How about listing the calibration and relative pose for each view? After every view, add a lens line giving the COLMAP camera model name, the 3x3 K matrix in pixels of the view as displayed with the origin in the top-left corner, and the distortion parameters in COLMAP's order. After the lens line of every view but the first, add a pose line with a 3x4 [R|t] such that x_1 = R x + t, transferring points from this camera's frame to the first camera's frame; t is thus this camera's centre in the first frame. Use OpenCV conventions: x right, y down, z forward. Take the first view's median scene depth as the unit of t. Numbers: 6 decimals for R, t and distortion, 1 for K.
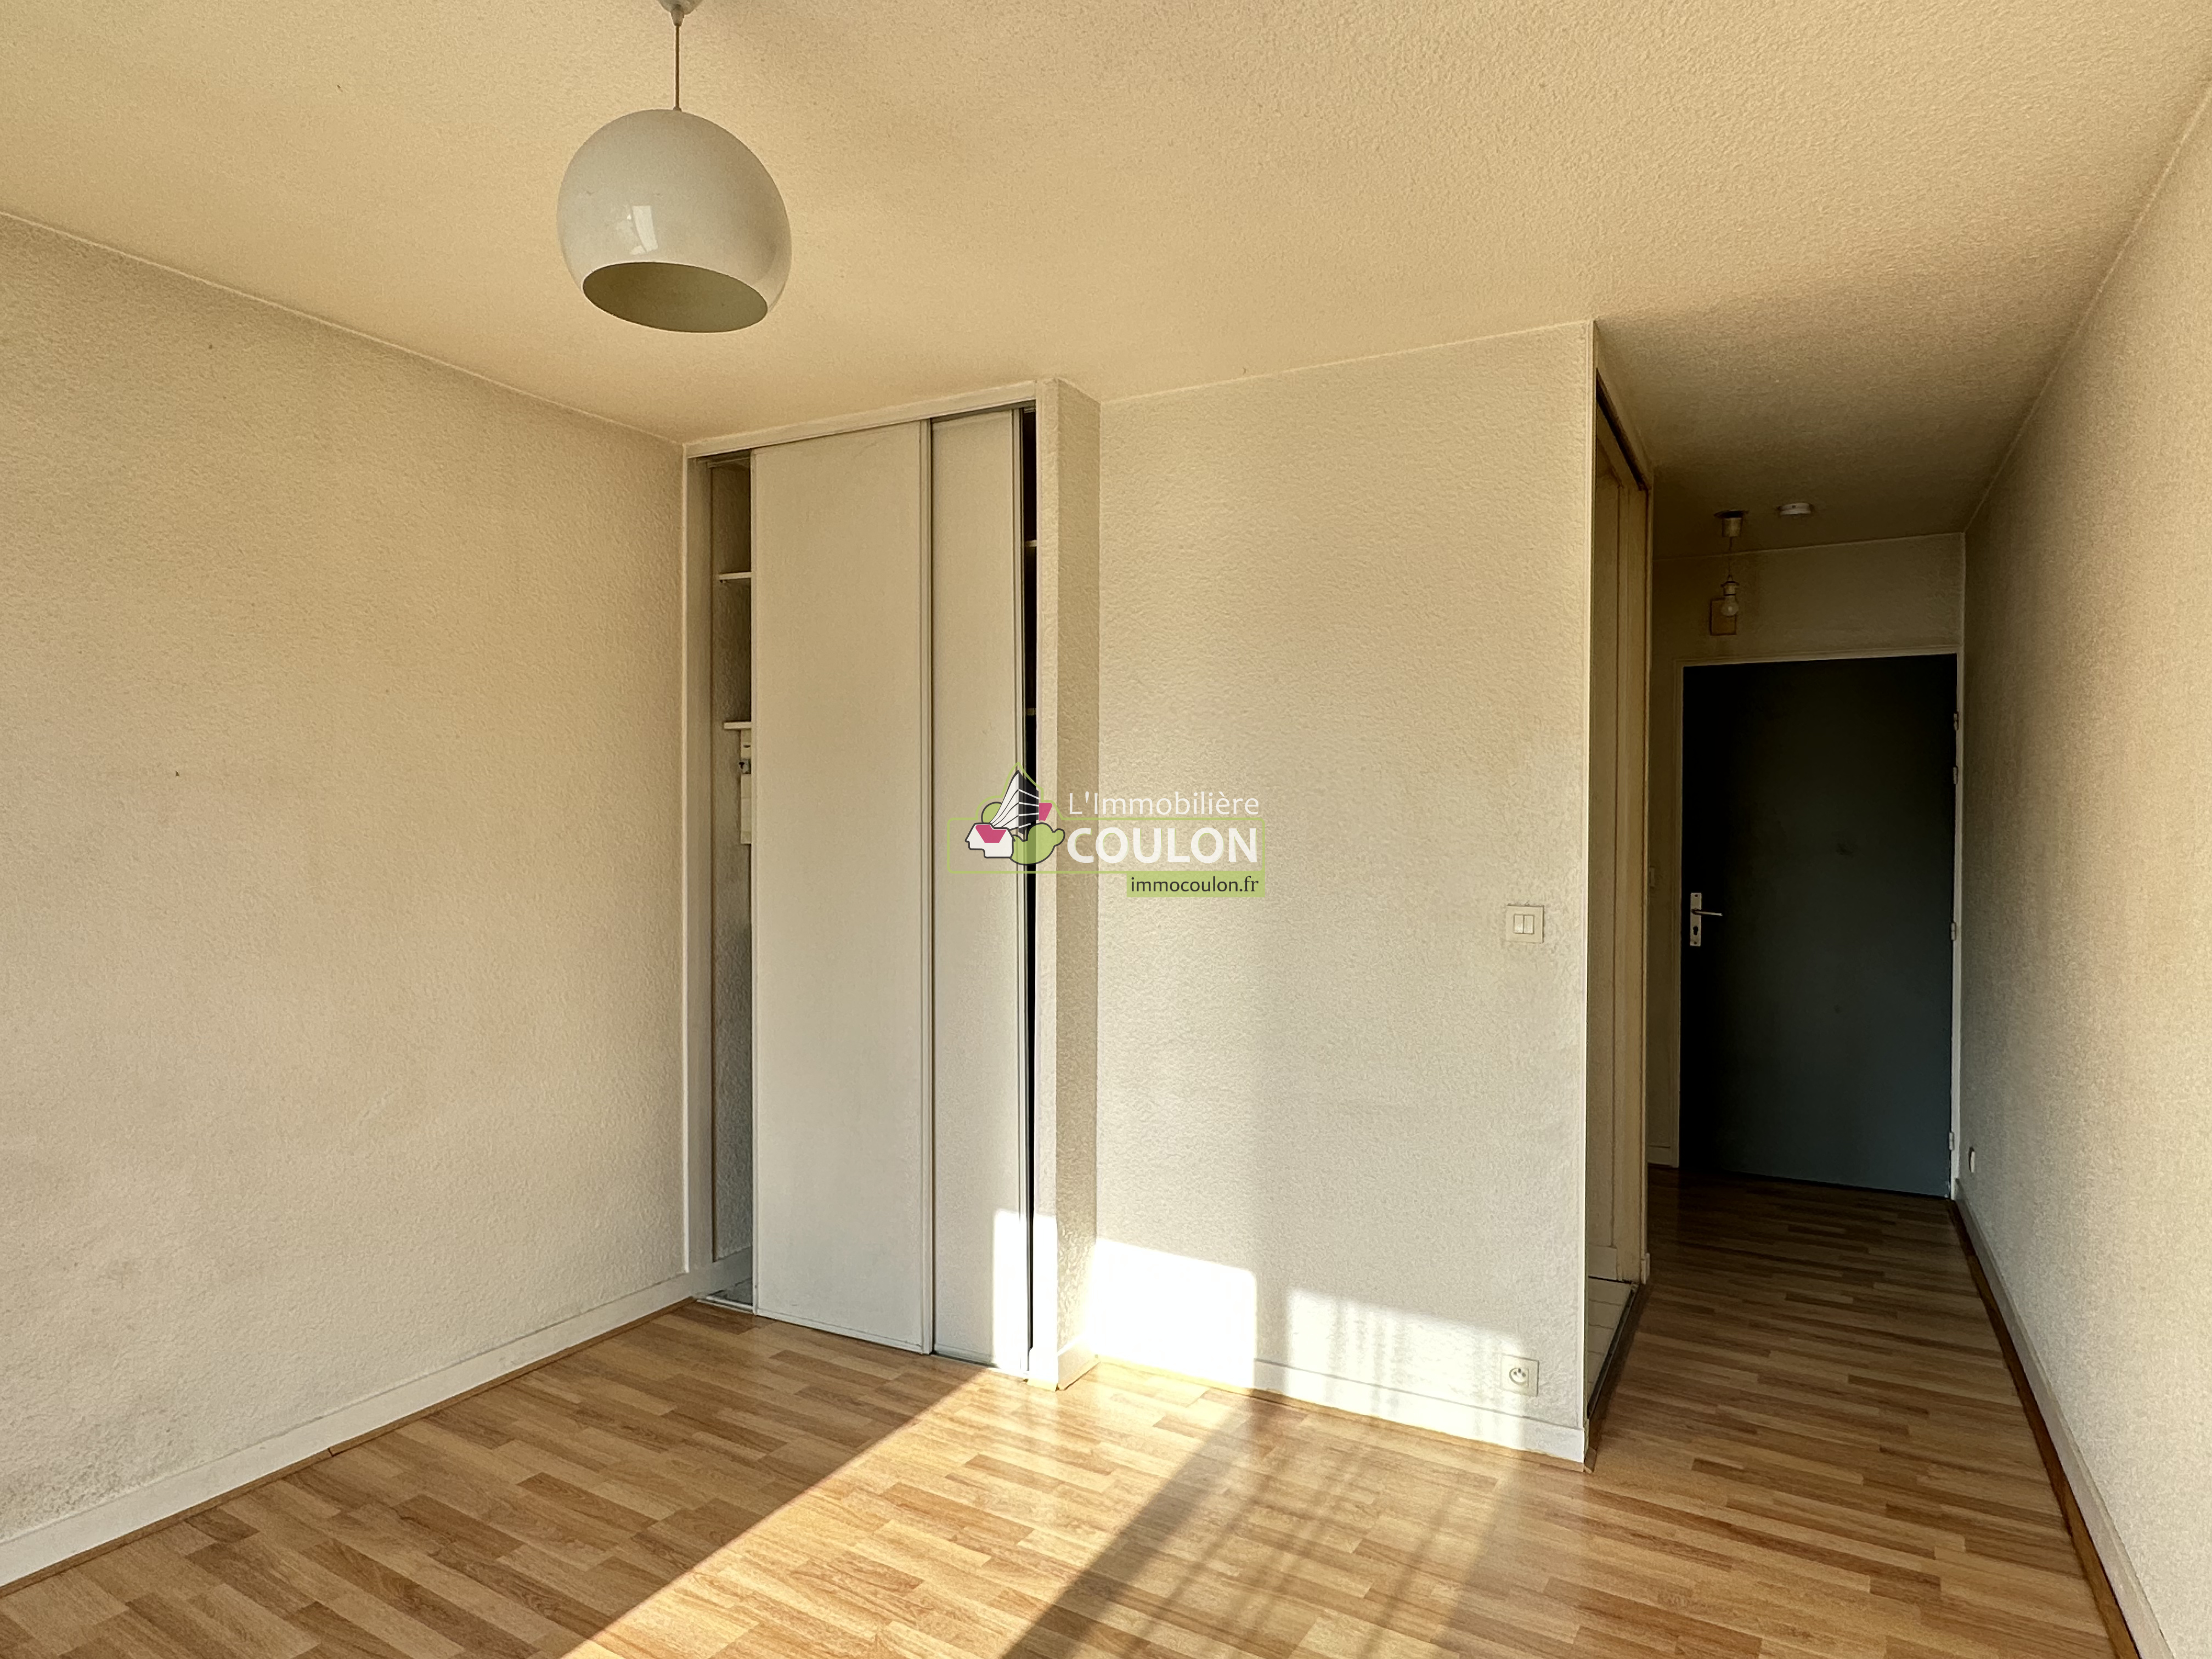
lens RADIAL K [[1259.5, 0, 1110.3], [0, 1259.5, 842.3], [0, 0, 1]] dist [0.000790, 0.000165]
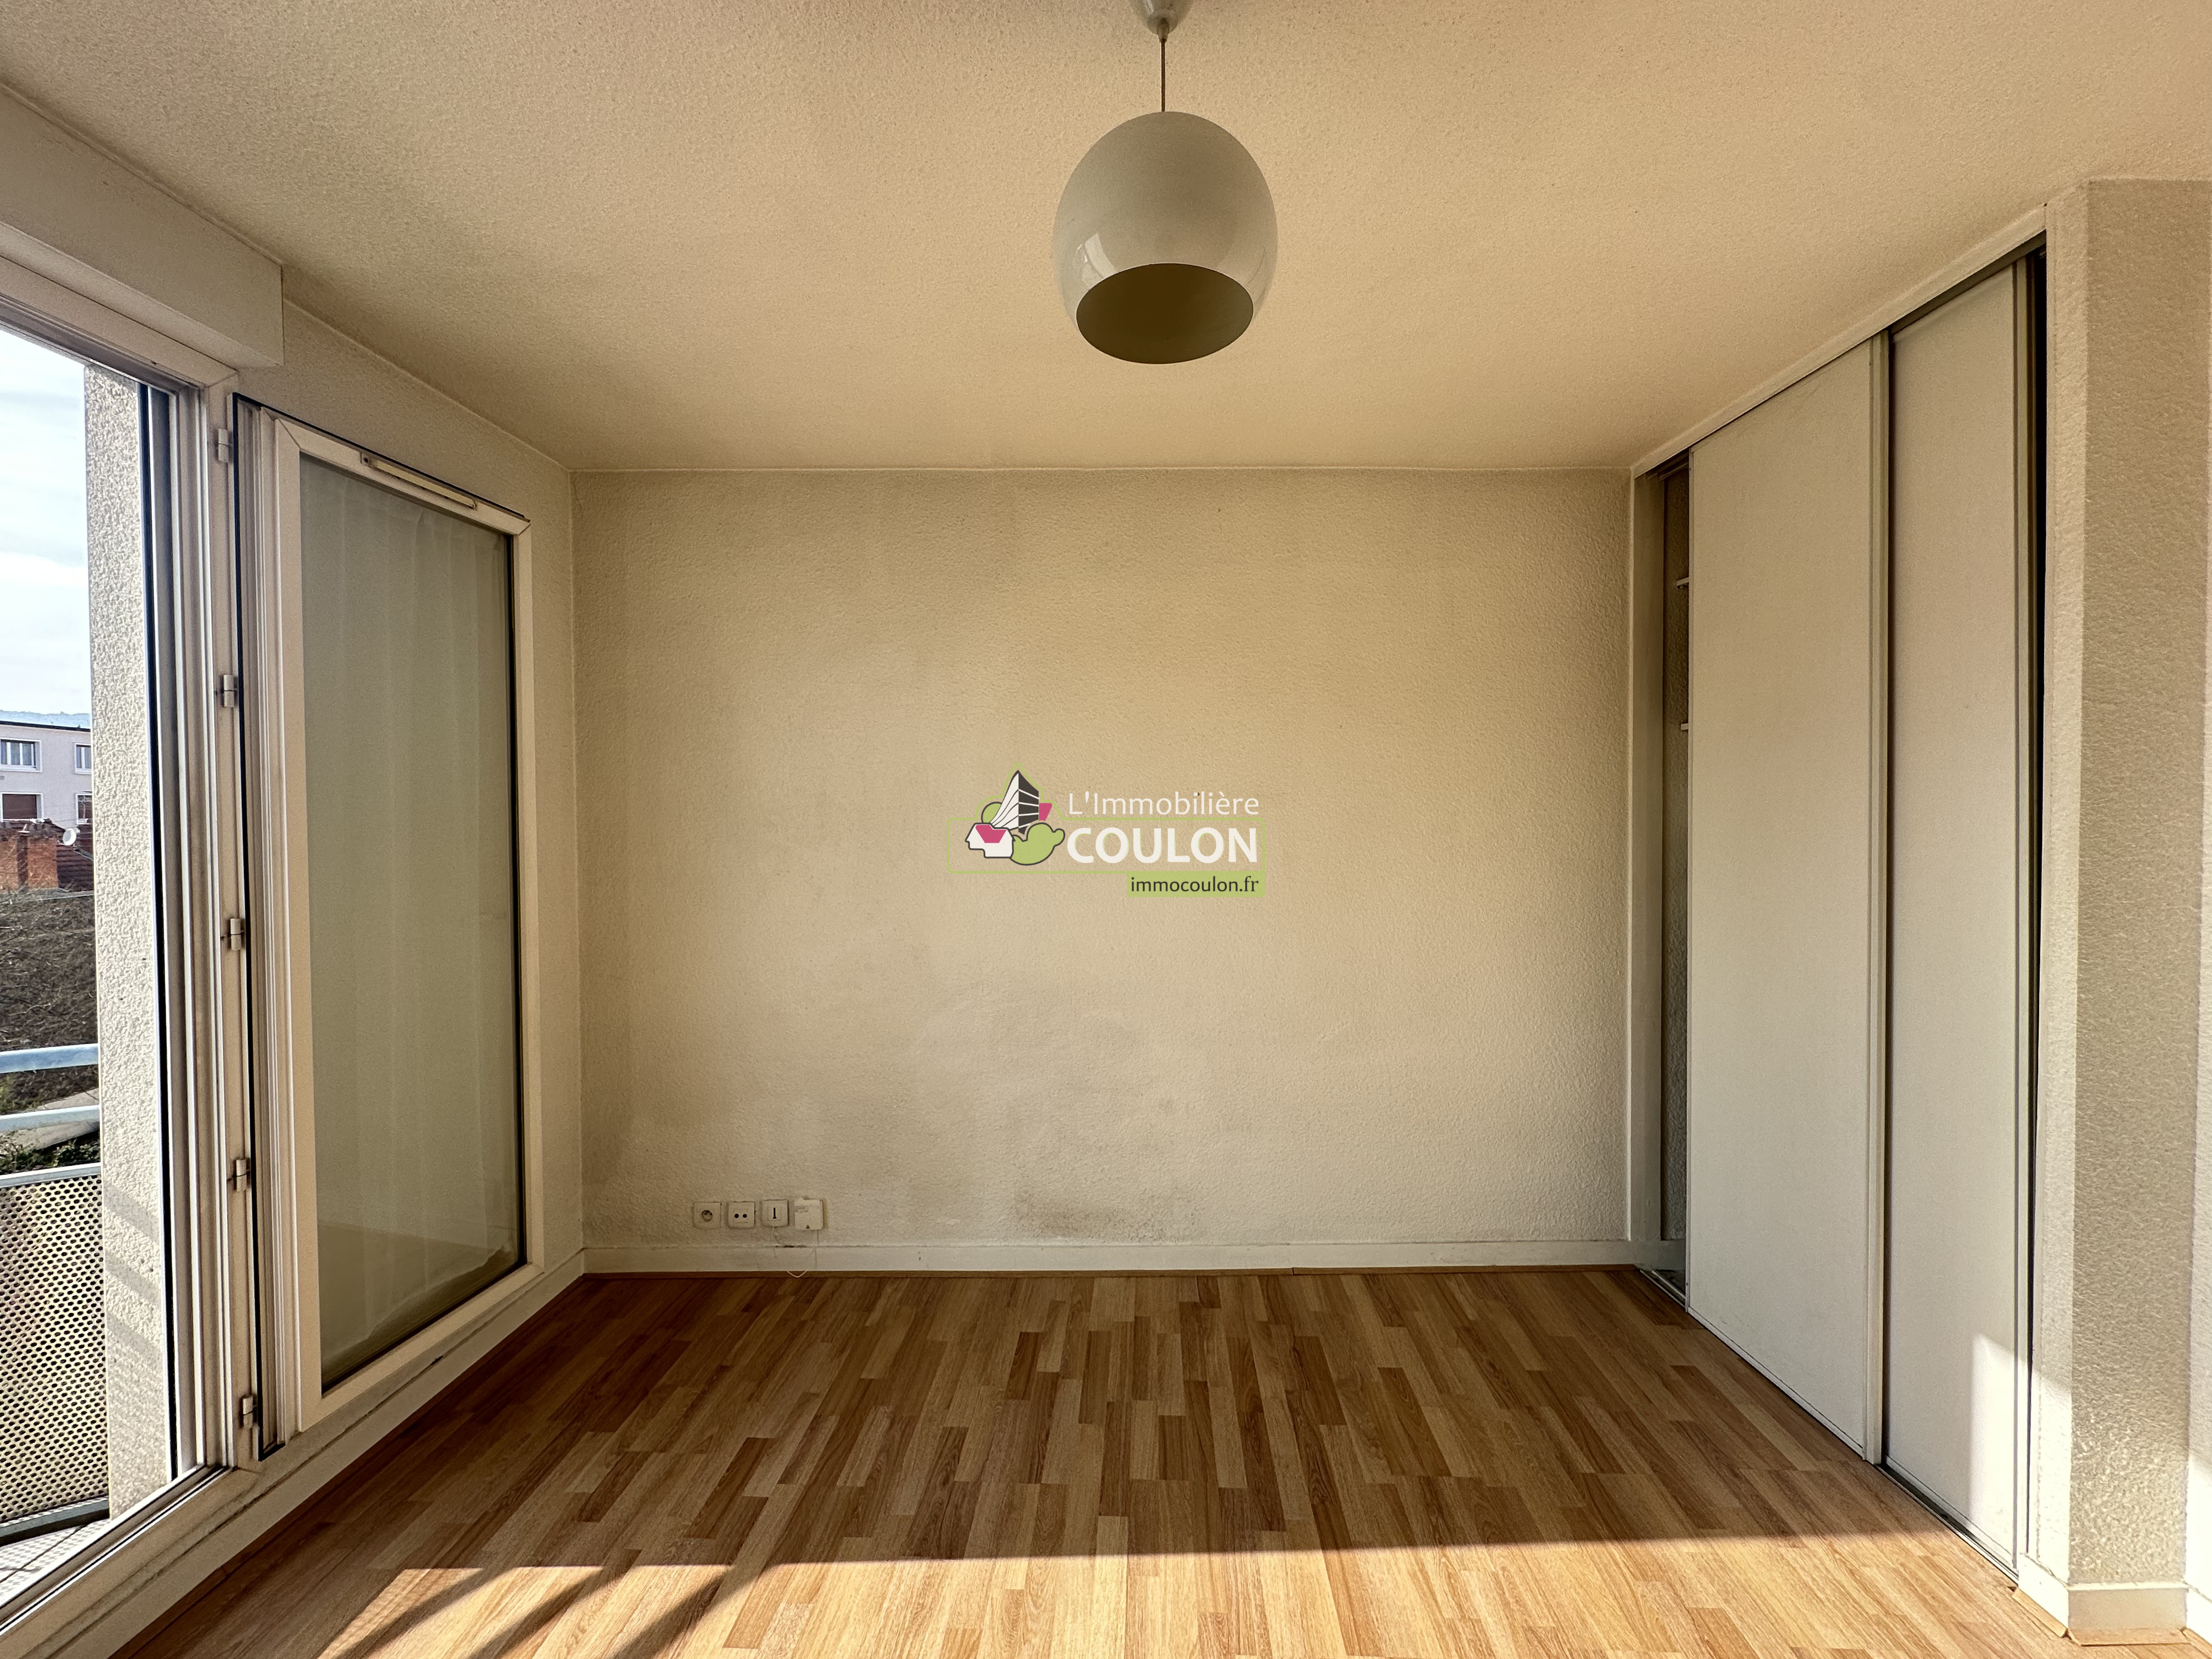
lens RADIAL K [[880.6, 0, 1122.0], [0, 880.6, 829.4], [0, 0, 1]] dist [-0.002288, 0.000268]
pose [[0.489235, 0.010078, -0.872094, 0.133476], [-0.005455, 0.999949, 0.008495, -0.016668], [0.872135, 0.000601, 0.489265, 0.334694]]
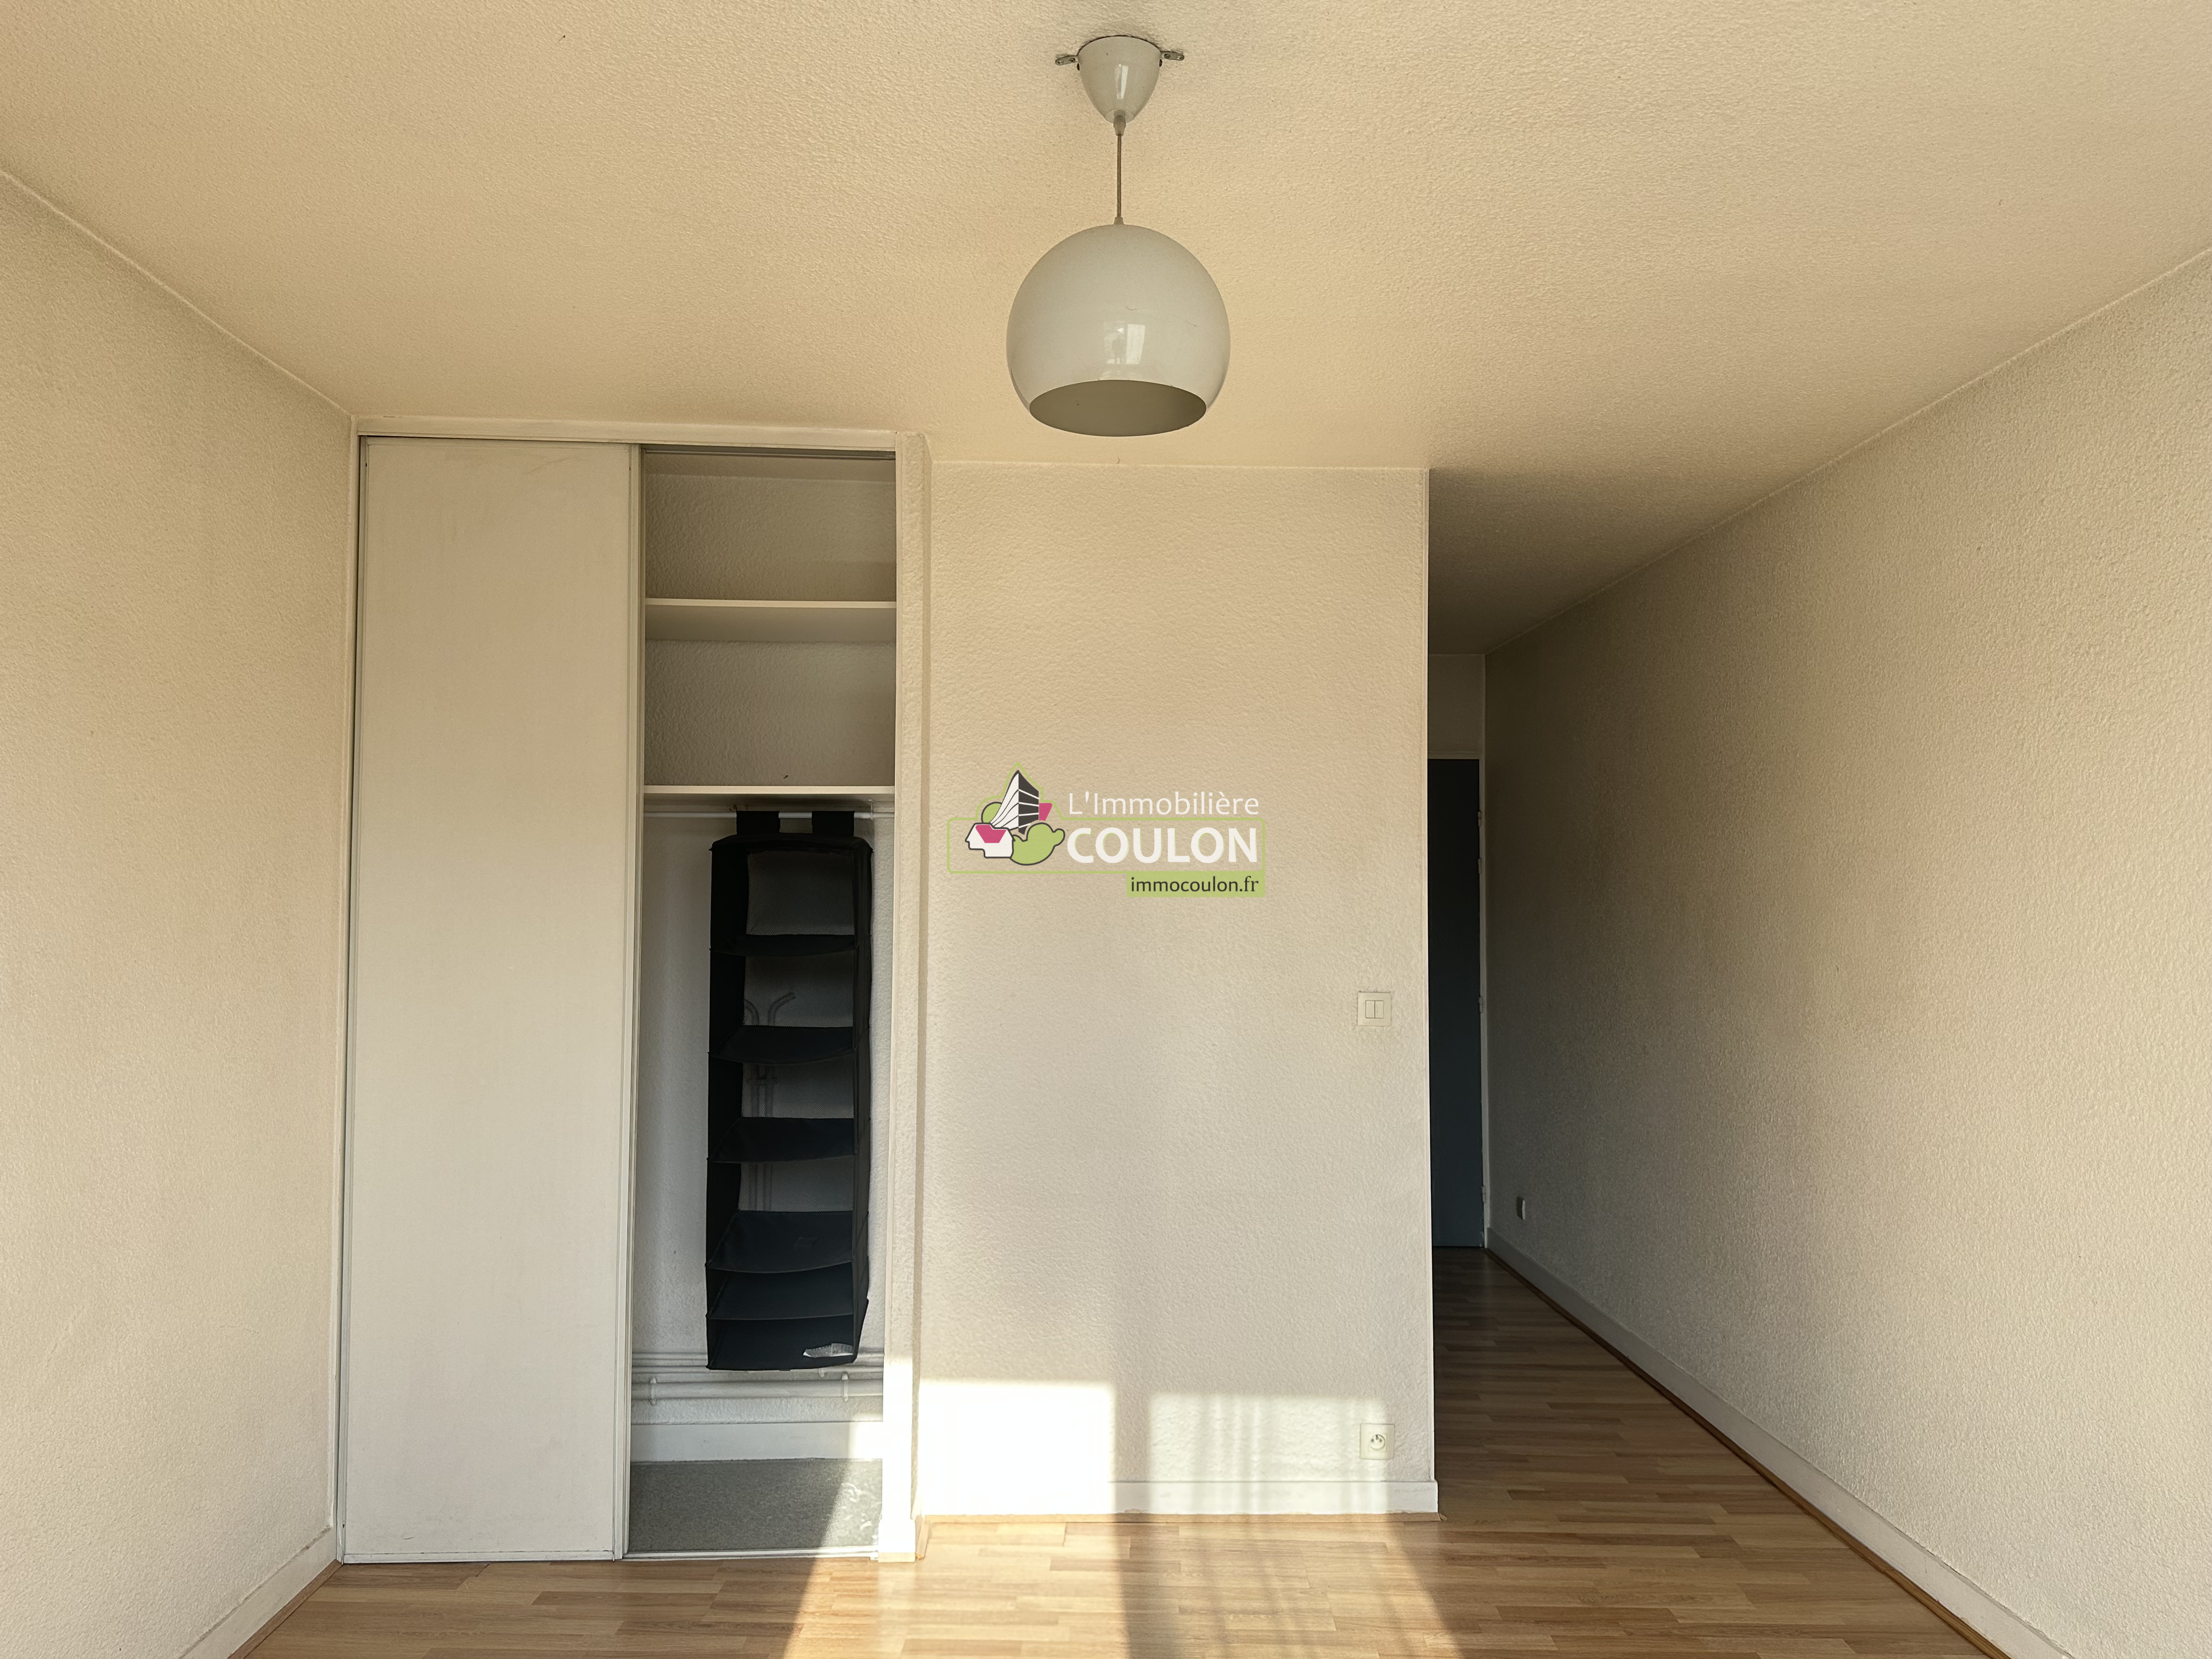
lens RADIAL K [[1494.8, 0, 1108.3], [0, 1494.8, 819.0], [0, 0, 1]] dist [0.007860, -0.011165]
pose [[0.872839, 0.028208, 0.487192, -0.493785], [0.005071, 0.997750, -0.066854, -0.012872], [-0.487981, 0.060823, 0.870732, -0.009027]]
